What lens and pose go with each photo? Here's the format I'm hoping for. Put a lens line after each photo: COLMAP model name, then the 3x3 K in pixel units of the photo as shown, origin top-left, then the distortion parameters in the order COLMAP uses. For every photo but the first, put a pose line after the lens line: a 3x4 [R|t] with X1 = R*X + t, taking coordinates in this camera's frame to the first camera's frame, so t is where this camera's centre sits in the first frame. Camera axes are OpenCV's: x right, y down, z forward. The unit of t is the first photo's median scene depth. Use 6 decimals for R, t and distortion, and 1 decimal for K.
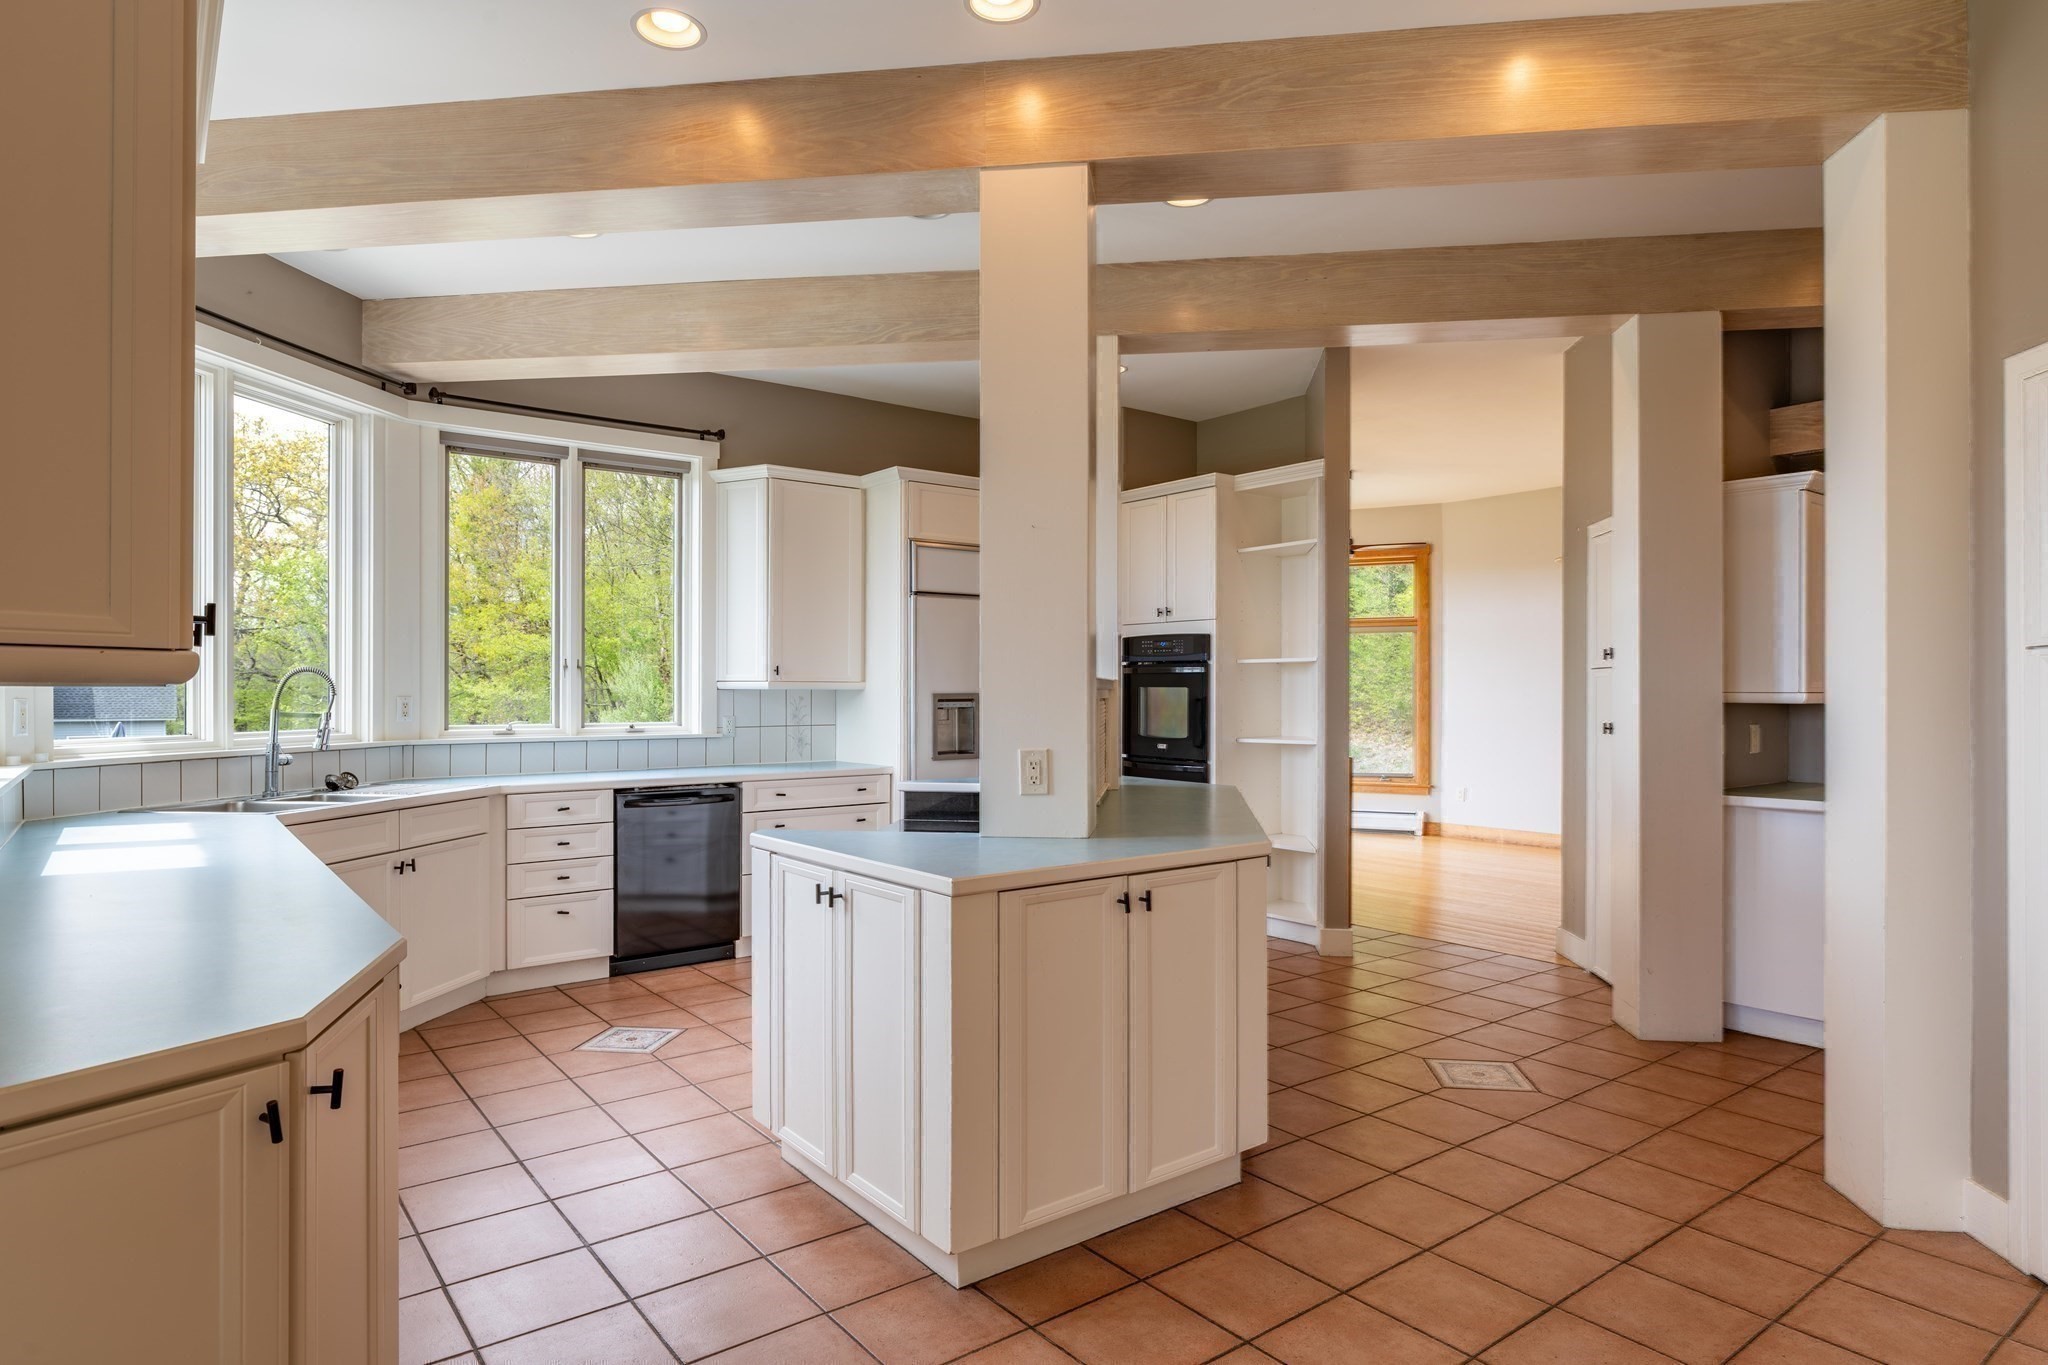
lens RADIAL K [[1156.3, 0, 1027.0], [0, 1156.3, 687.6], [0, 0, 1]] dist [0.012172, 0.000055]
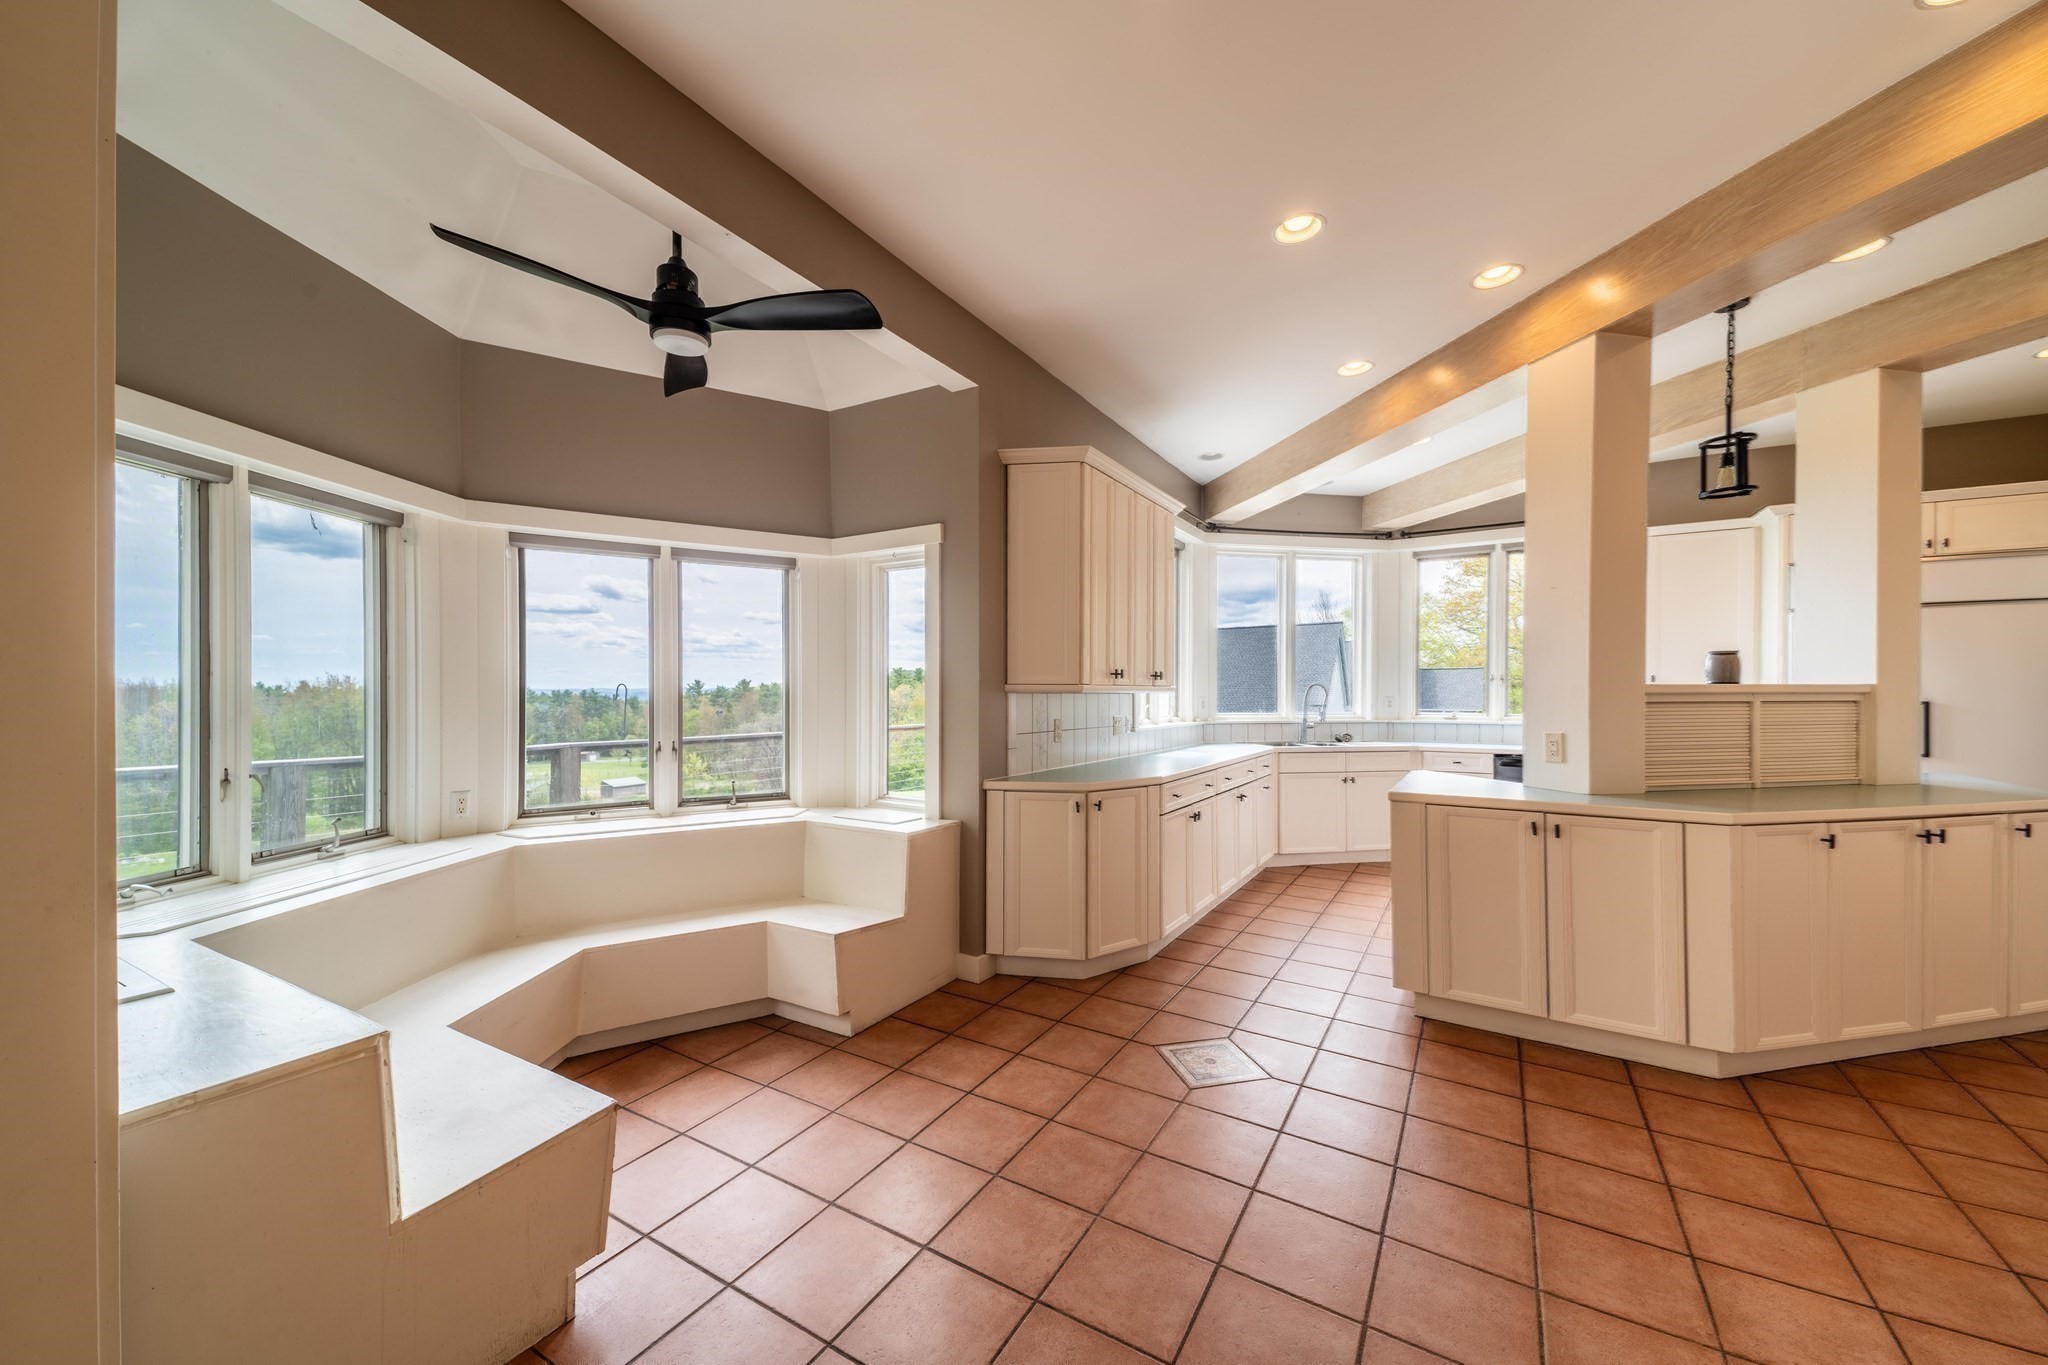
lens RADIAL K [[775.2, 0, 1026.0], [0, 775.2, 691.9], [0, 0, 1]] dist [0.032759, -0.000181]
pose [[0.366332, -0.000565, -0.930484, 0.520023], [0.000769, 1.000000, -0.000304, -0.000476], [0.930484, -0.000605, 0.366332, -0.023130]]
